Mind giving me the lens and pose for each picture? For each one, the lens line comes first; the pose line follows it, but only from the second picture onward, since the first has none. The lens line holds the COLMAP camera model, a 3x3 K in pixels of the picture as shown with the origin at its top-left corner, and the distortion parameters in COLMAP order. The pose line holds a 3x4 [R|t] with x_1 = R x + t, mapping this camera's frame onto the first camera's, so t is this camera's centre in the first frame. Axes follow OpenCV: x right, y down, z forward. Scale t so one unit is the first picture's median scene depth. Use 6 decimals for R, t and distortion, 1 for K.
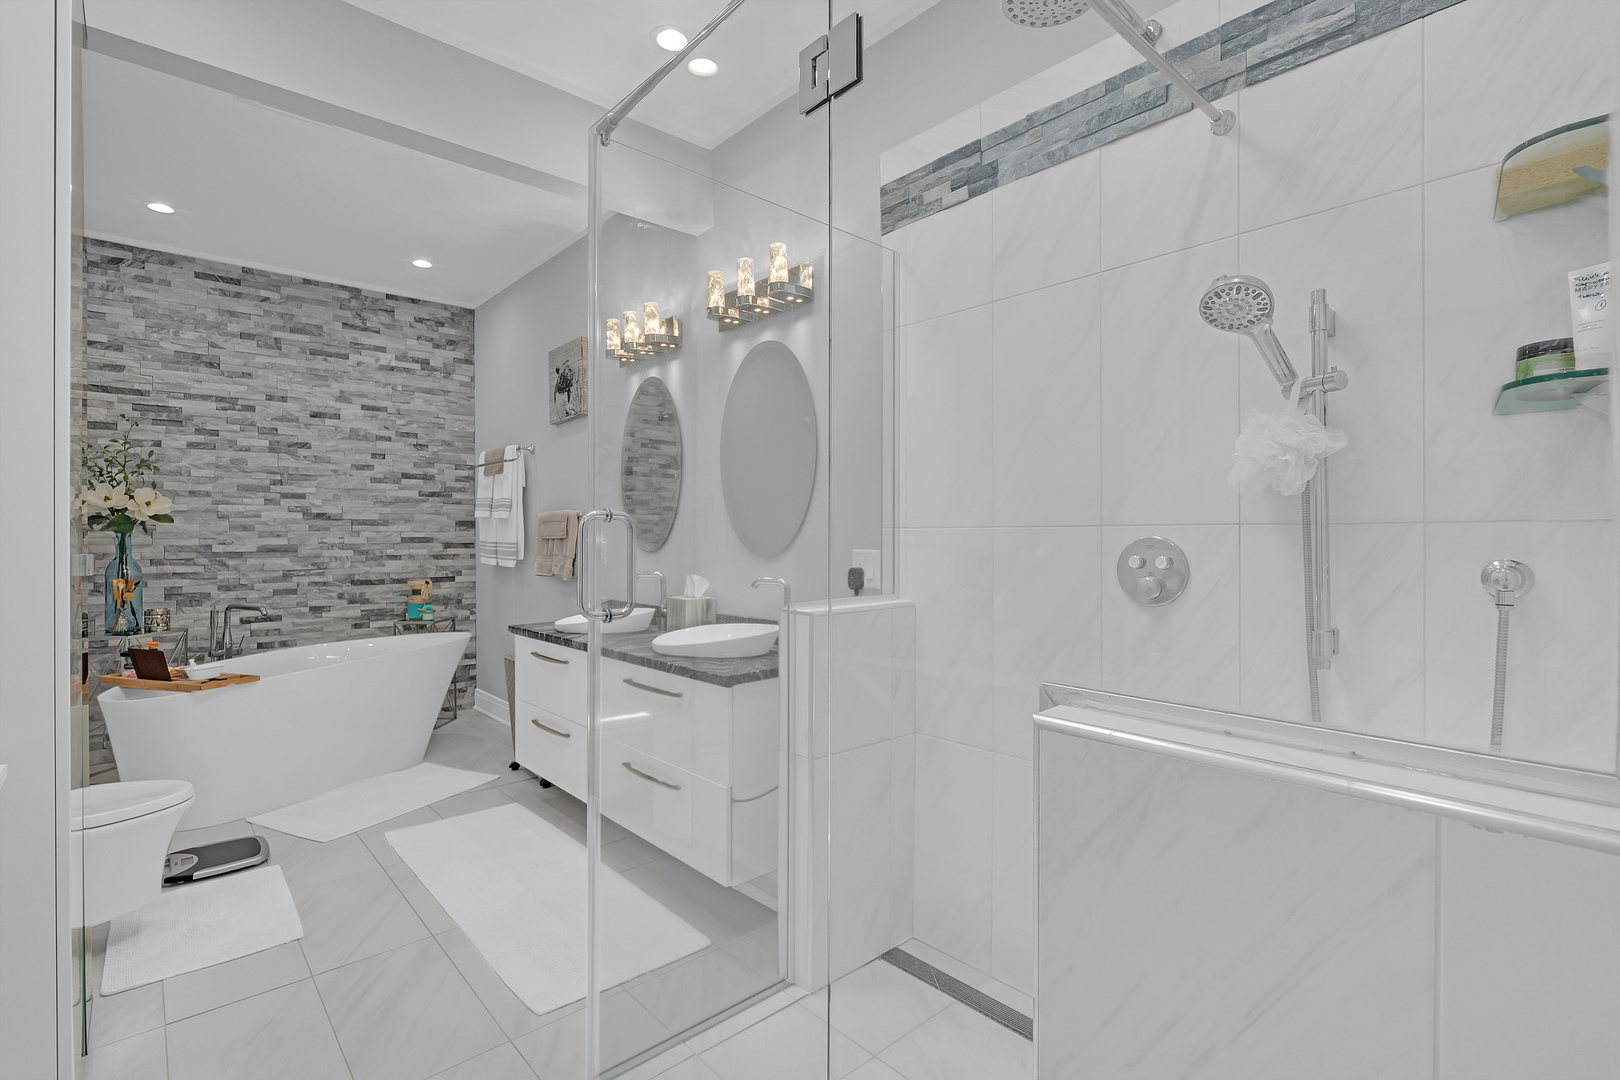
lens RADIAL K [[769.6, 0, 810.0], [0, 769.6, 540.0], [0, 0, 1]] dist [-0.011322, -0.000013]
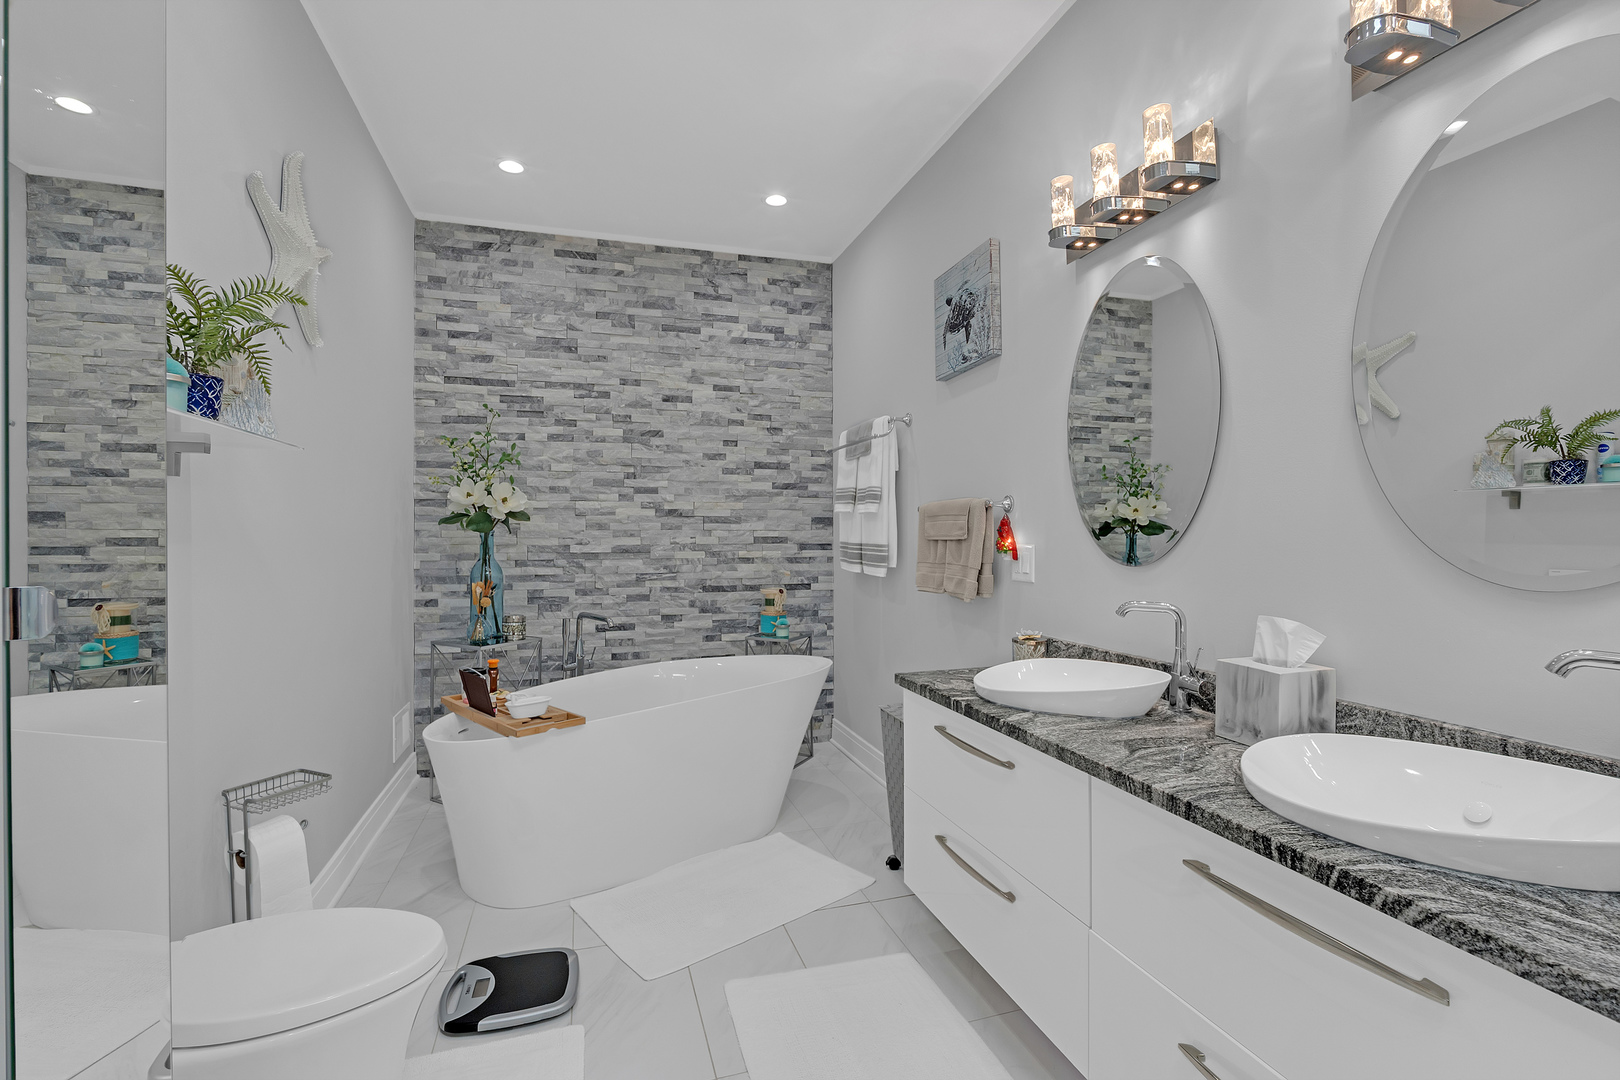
lens RADIAL K [[721.4, 0, 814.6], [0, 721.4, 537.6], [0, 0, 1]] dist [-0.002230, -0.000184]
pose [[0.916015, 0.002155, -0.401139, -0.161514], [-0.002448, 0.999997, -0.000217, -0.002966], [0.401137, 0.001181, 0.916017, 0.316580]]
